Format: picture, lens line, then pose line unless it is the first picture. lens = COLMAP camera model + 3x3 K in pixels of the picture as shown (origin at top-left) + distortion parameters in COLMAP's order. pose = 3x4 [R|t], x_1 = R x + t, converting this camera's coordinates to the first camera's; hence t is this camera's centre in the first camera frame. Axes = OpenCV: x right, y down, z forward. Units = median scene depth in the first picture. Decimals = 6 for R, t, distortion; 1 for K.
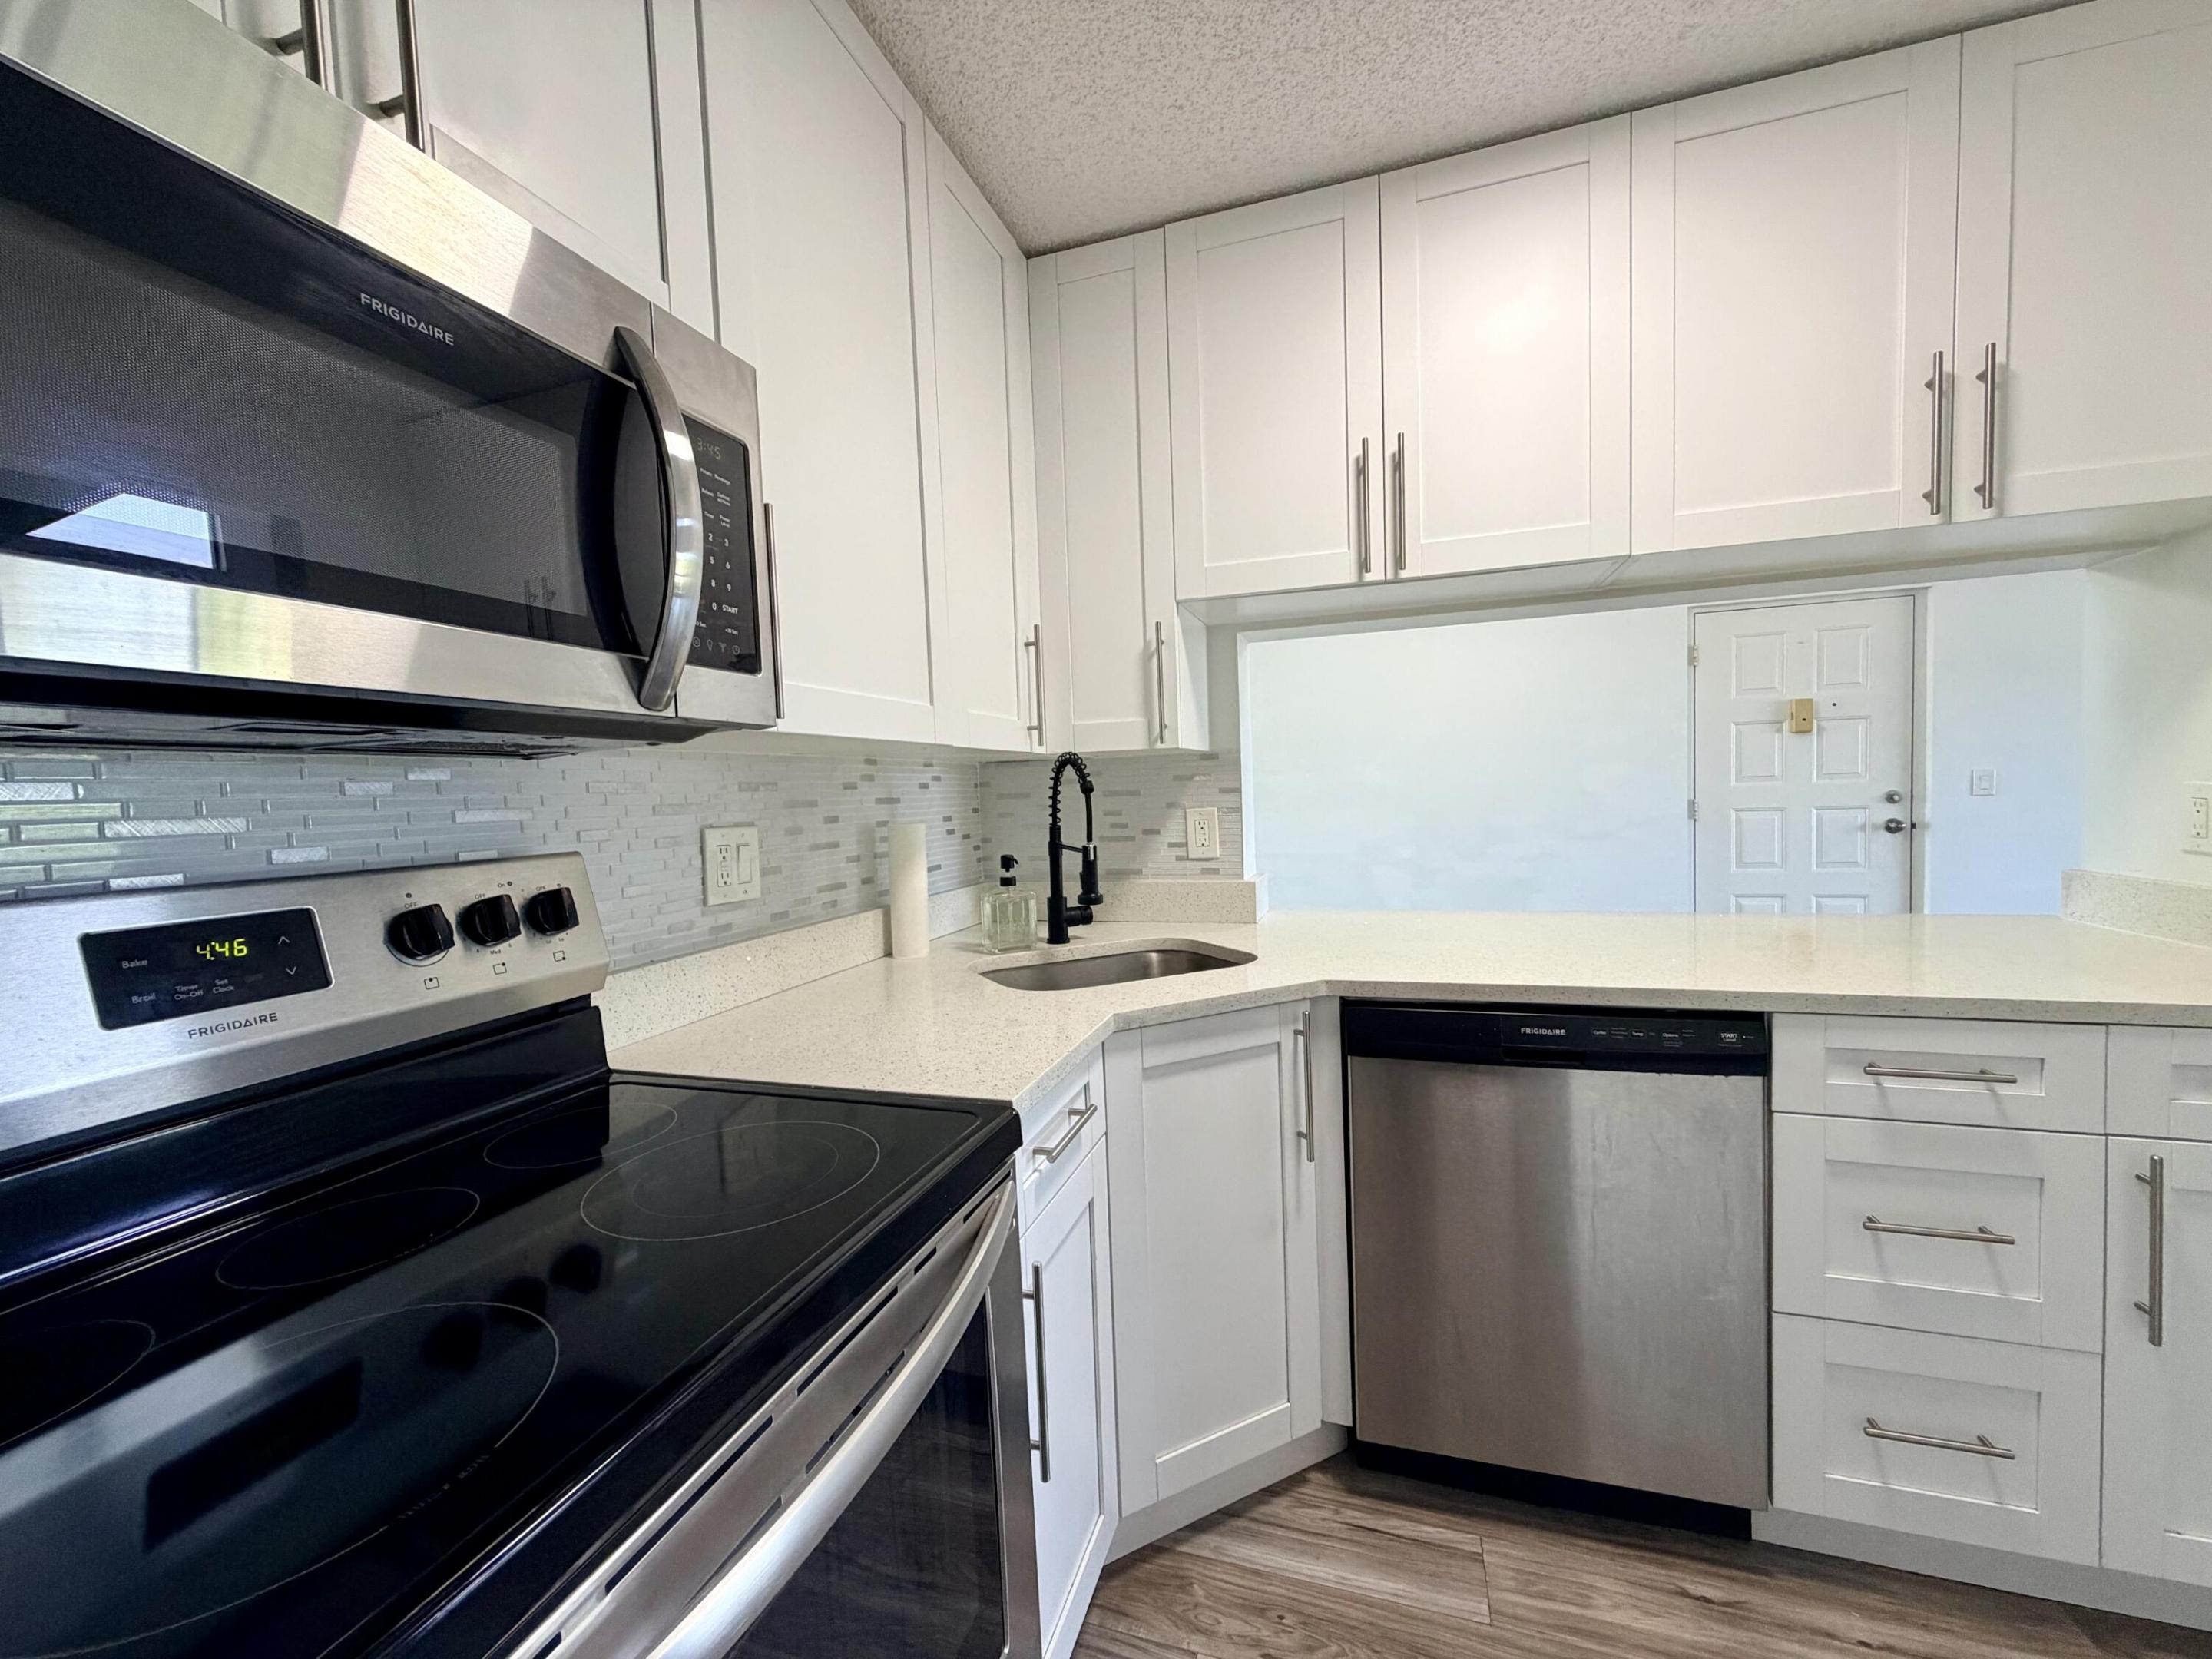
lens RADIAL K [[881.5, 0, 1098.4], [0, 881.5, 831.3], [0, 0, 1]] dist [0.002594, 0.000099]
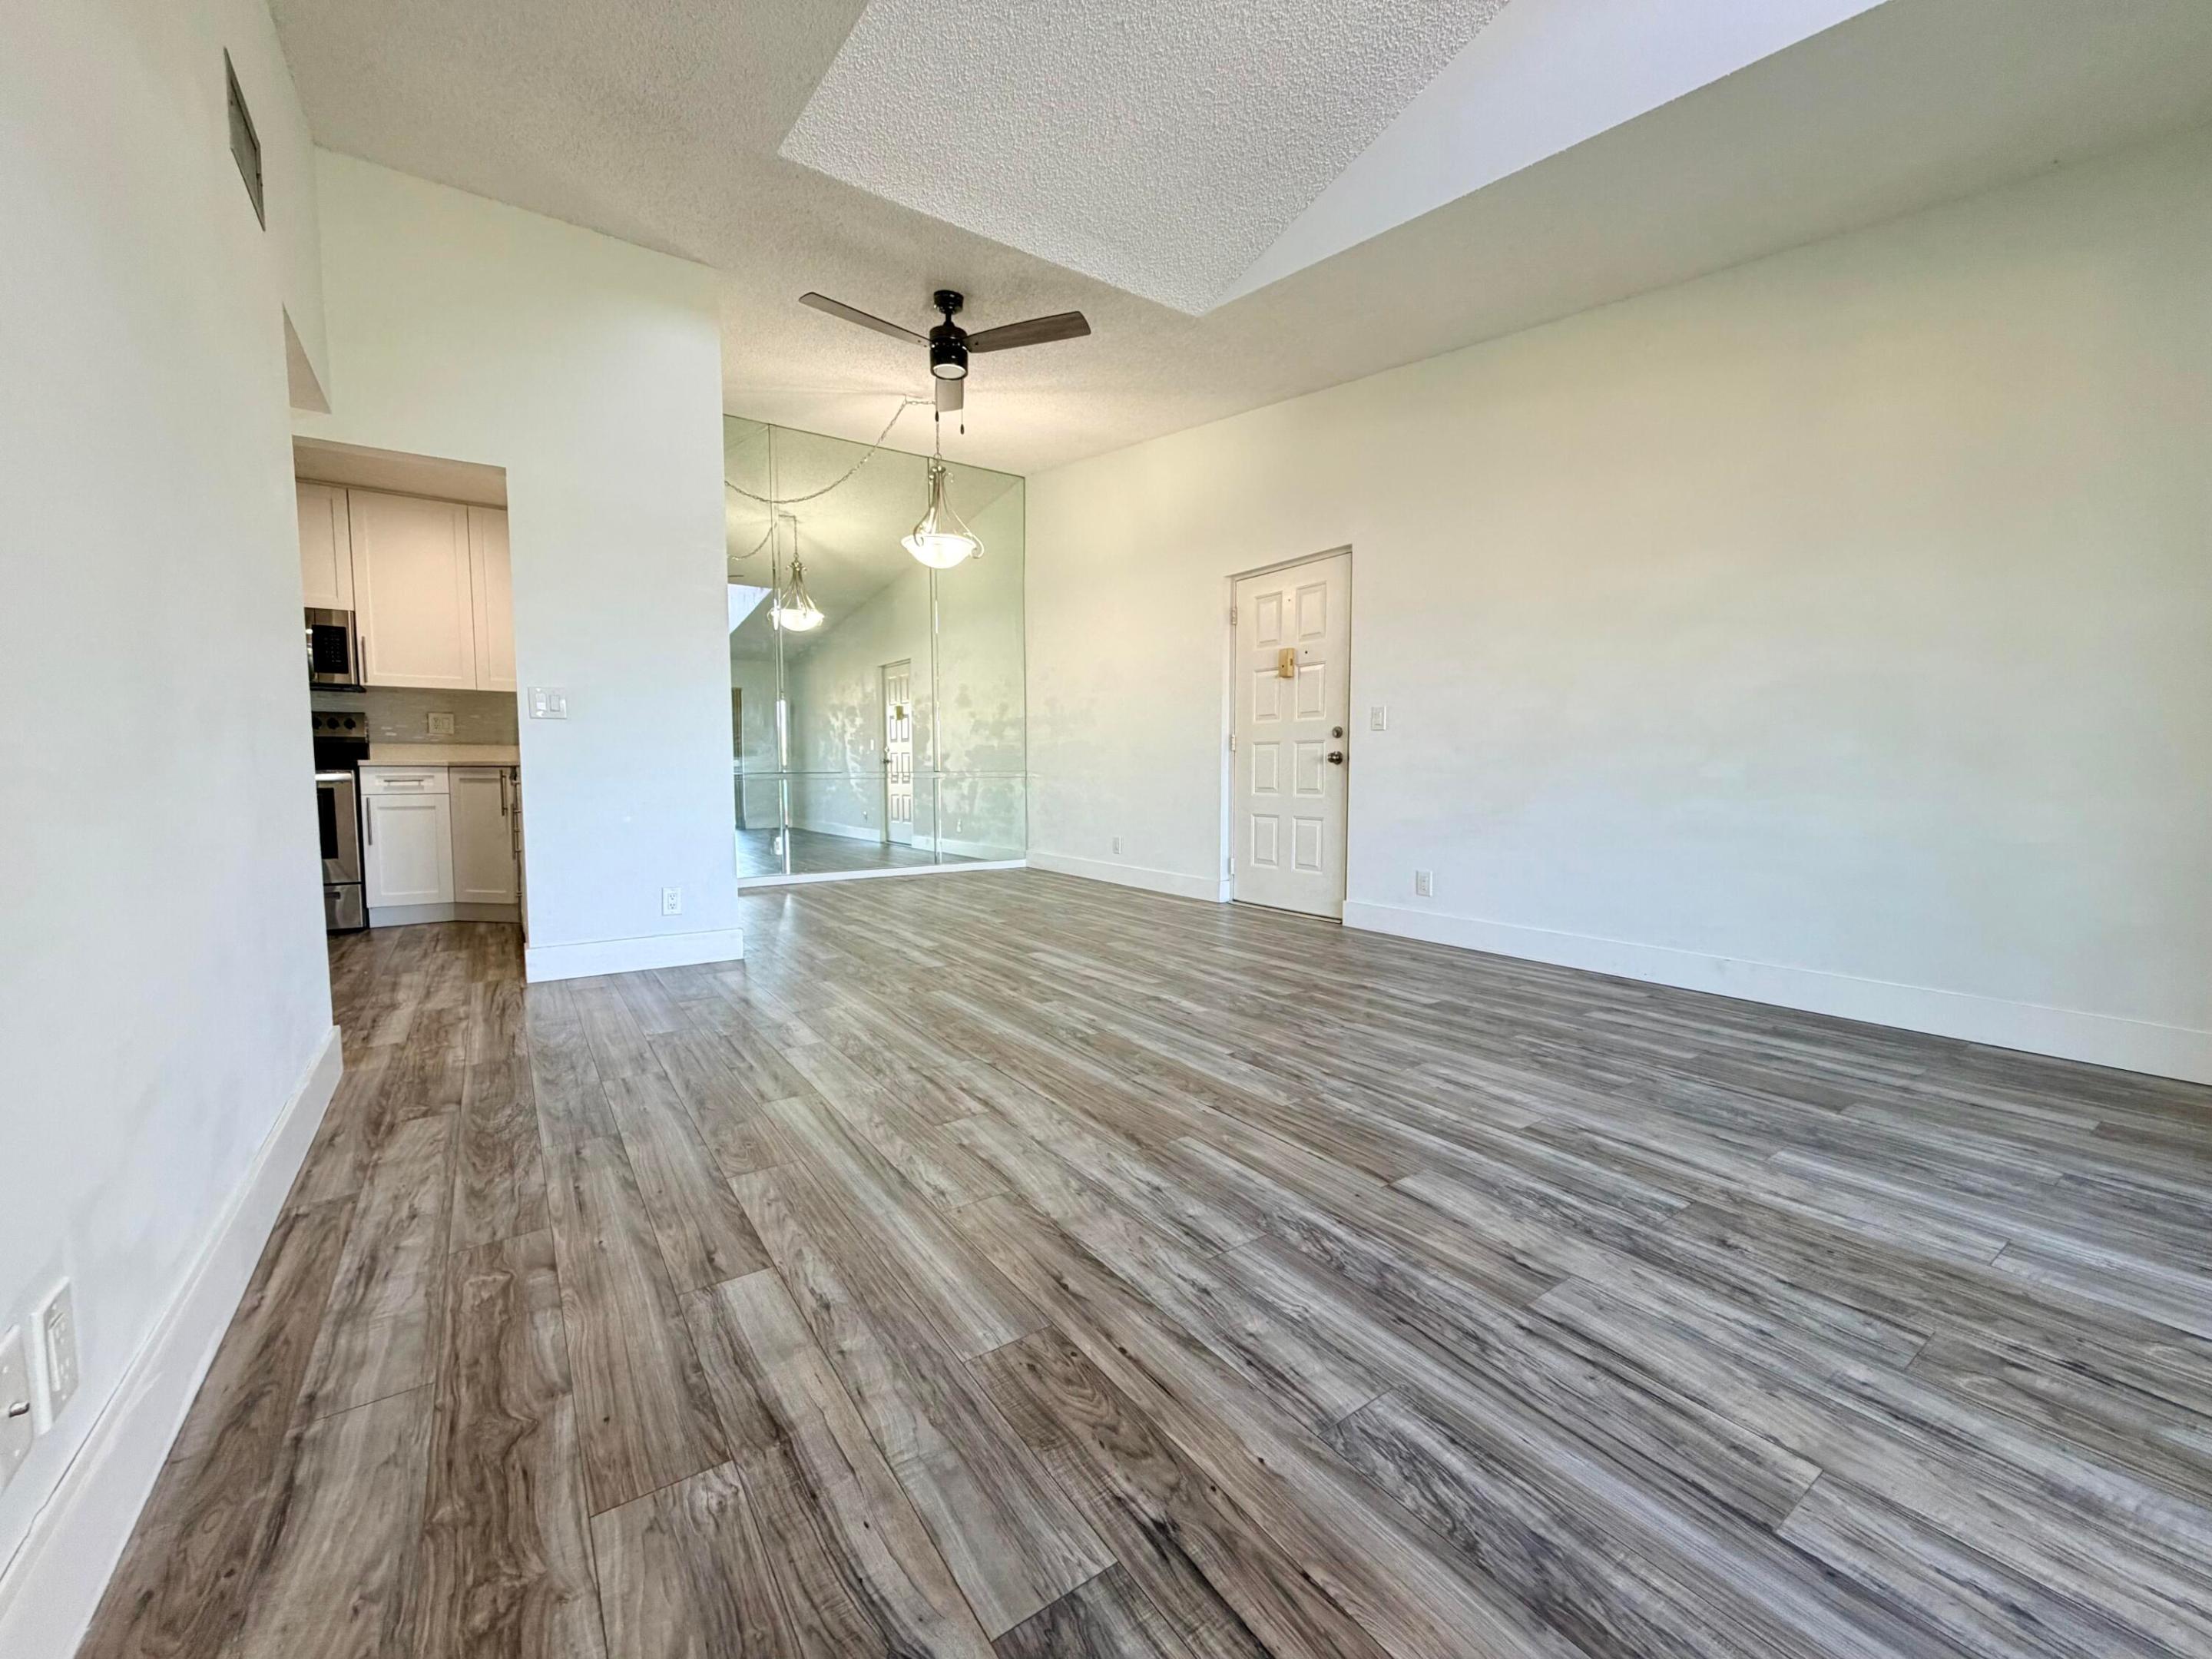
lens RADIAL K [[881.5, 0, 1098.4], [0, 881.5, 831.3], [0, 0, 1]] dist [0.002594, 0.000099]
pose [[0.794931, 0.079068, -0.601525, 1.340272], [-0.056024, 0.996802, 0.056988, 0.041077], [0.604107, -0.011601, 0.796818, -0.098605]]
